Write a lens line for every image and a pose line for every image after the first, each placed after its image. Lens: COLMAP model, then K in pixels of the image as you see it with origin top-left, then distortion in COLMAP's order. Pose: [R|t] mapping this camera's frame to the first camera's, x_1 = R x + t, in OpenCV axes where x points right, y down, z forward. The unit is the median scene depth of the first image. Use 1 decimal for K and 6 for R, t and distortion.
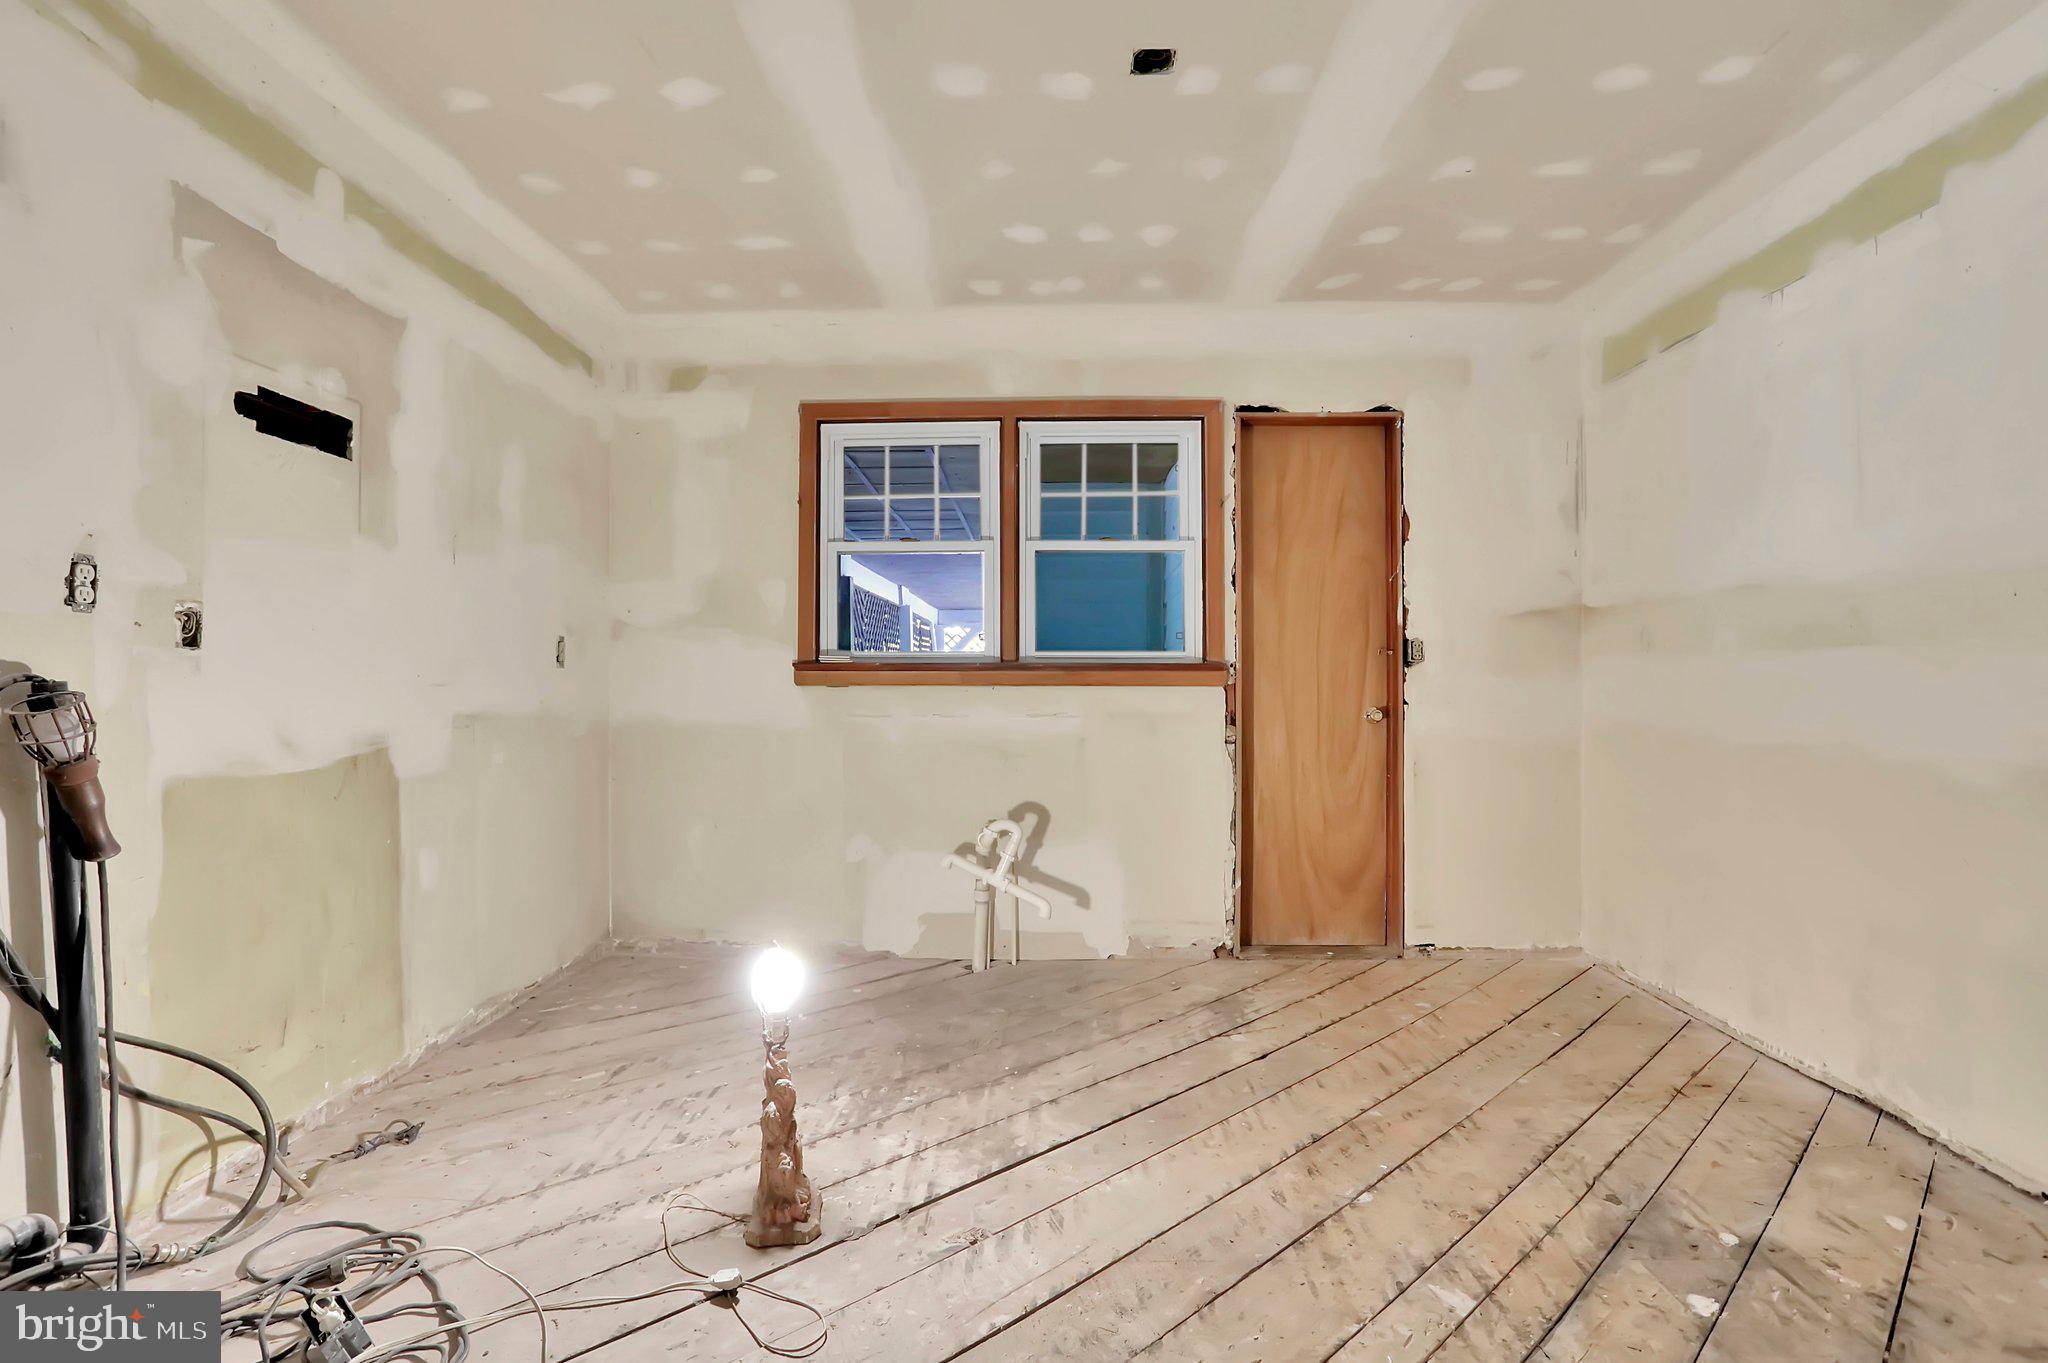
lens RADIAL K [[1006.1, 0, 1016.4], [0, 1006.1, 677.0], [0, 0, 1]] dist [-0.074484, 0.030556]
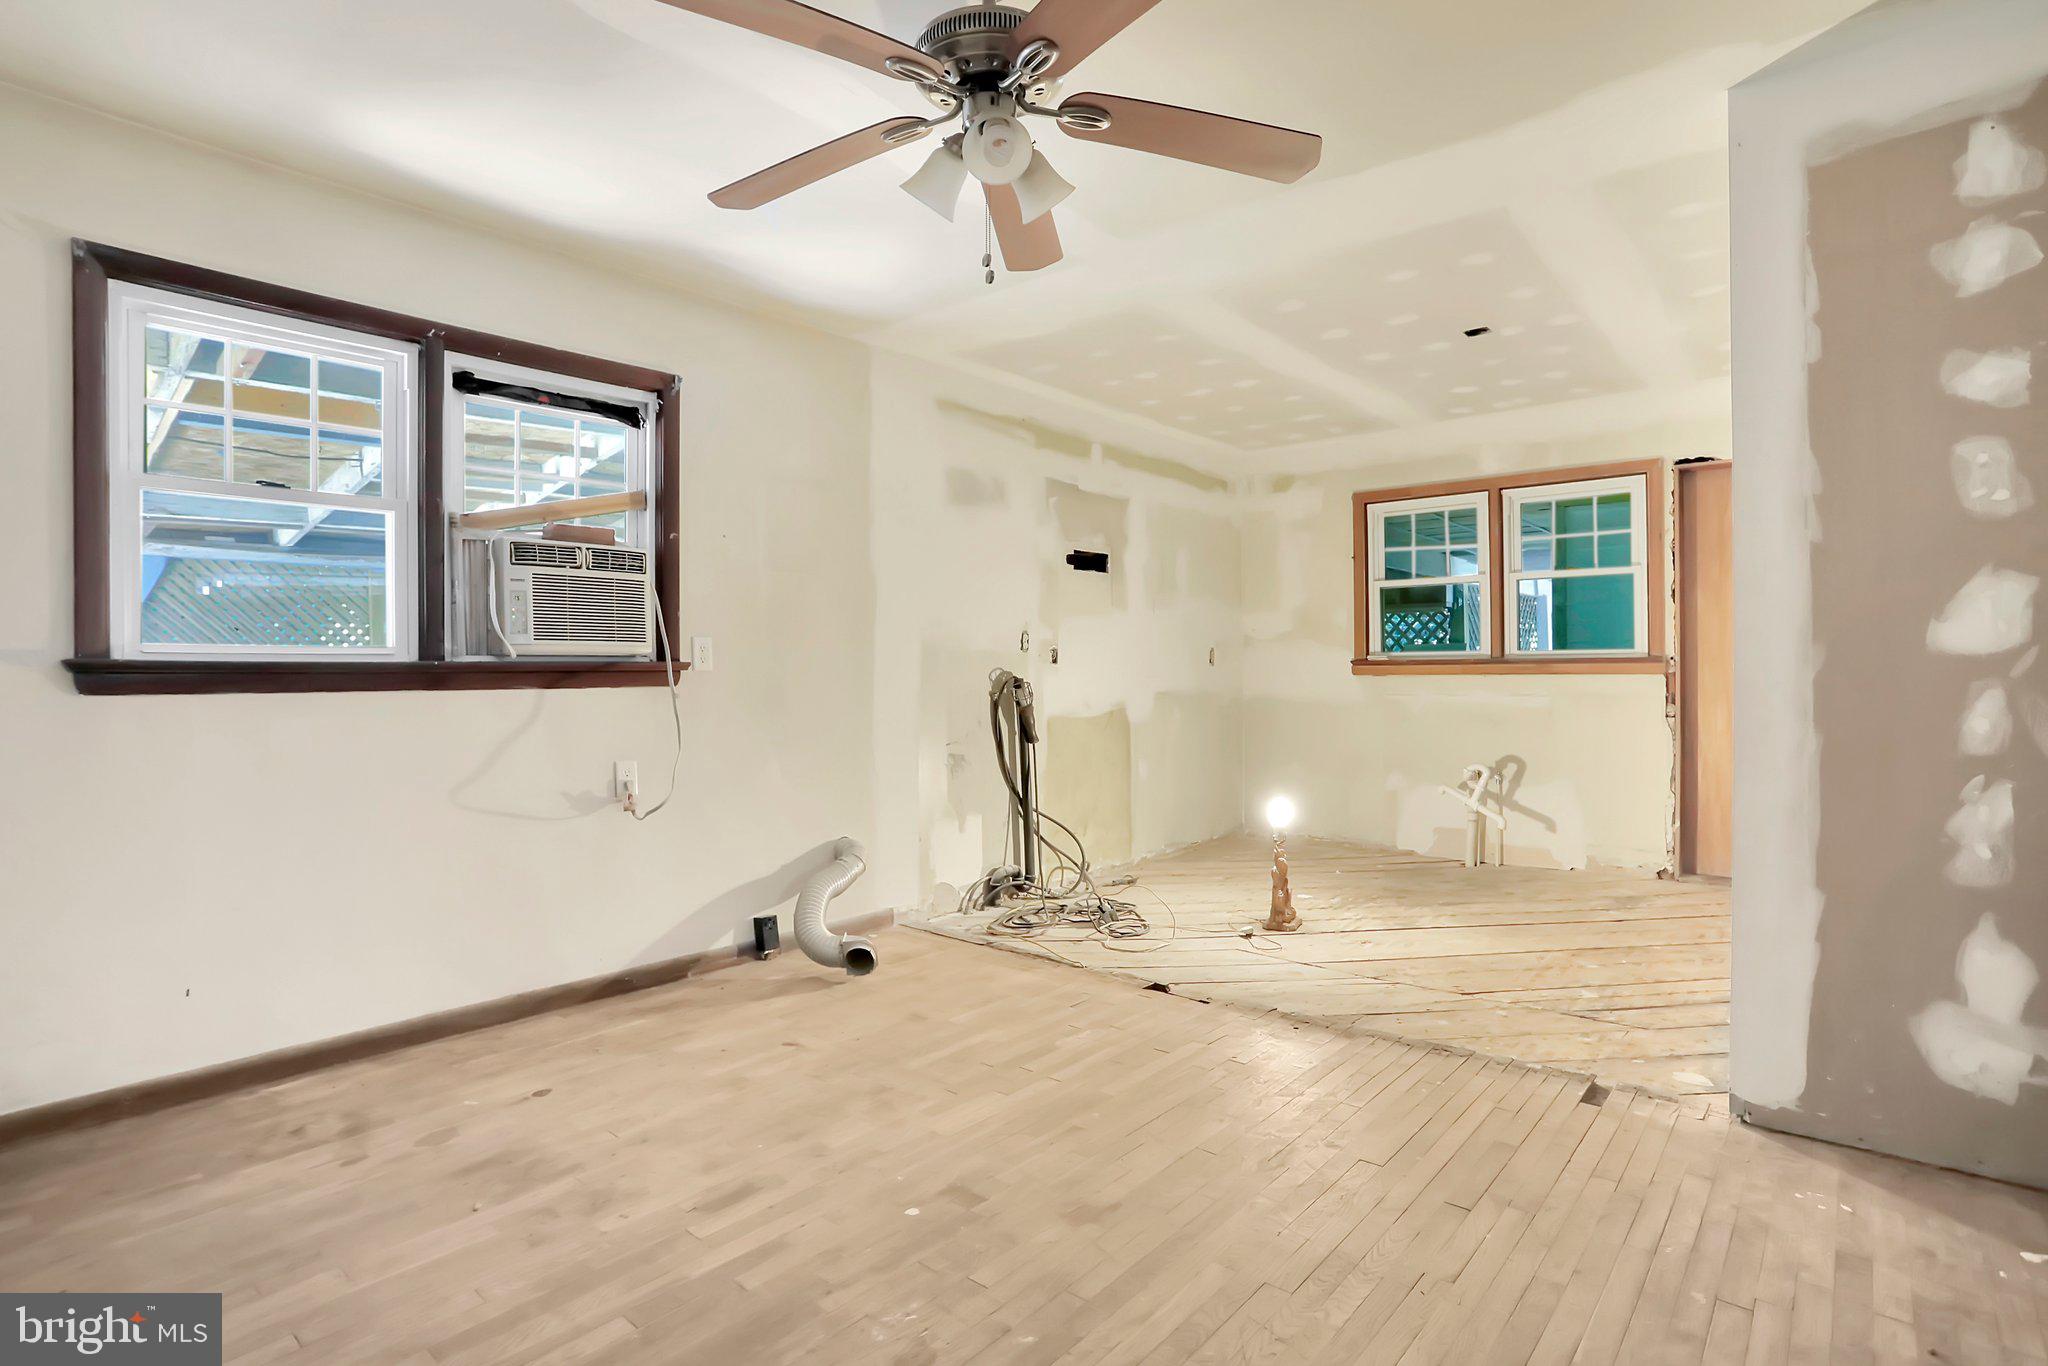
lens RADIAL K [[1013.5, 0, 1014.4], [0, 1013.5, 679.3], [0, 0, 1]] dist [-0.078877, 0.034799]
pose [[0.776865, -0.002003, -0.629664, 0.381868], [0.014472, 0.999788, 0.014675, -0.016805], [0.629500, -0.020513, 0.776729, -0.589948]]
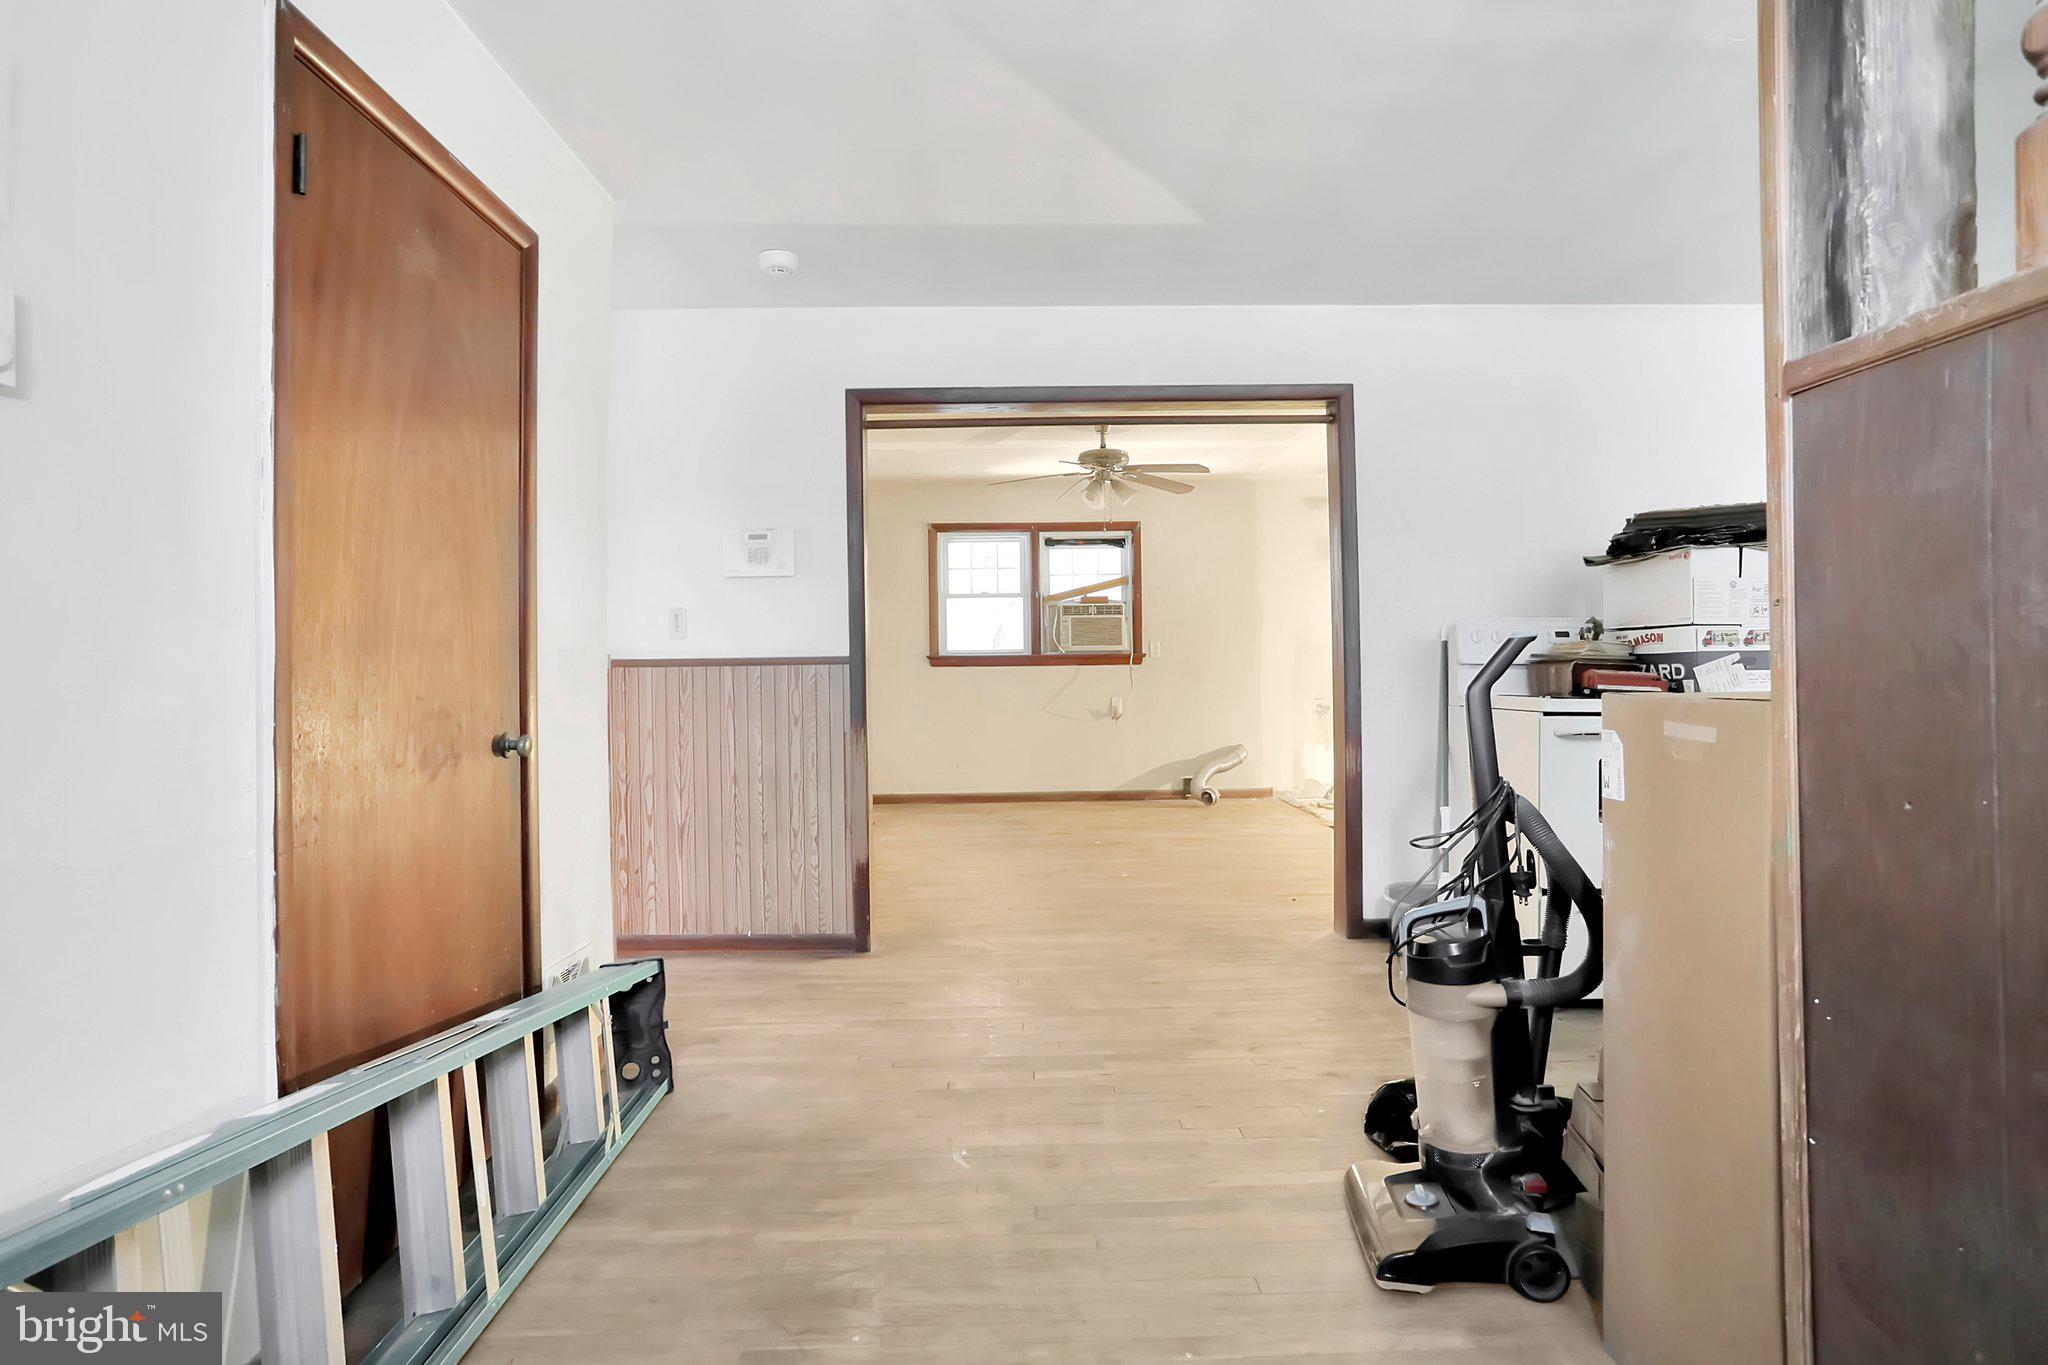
lens RADIAL K [[1028.6, 0, 1029.5], [0, 1028.6, 649.4], [0, 0, 1]] dist [-0.045905, 0.031031]
pose [[0.069655, -0.010542, -0.997515, 1.661210], [0.023095, 0.999693, -0.008953, -0.018369], [0.997304, -0.022414, 0.069877, -0.424966]]
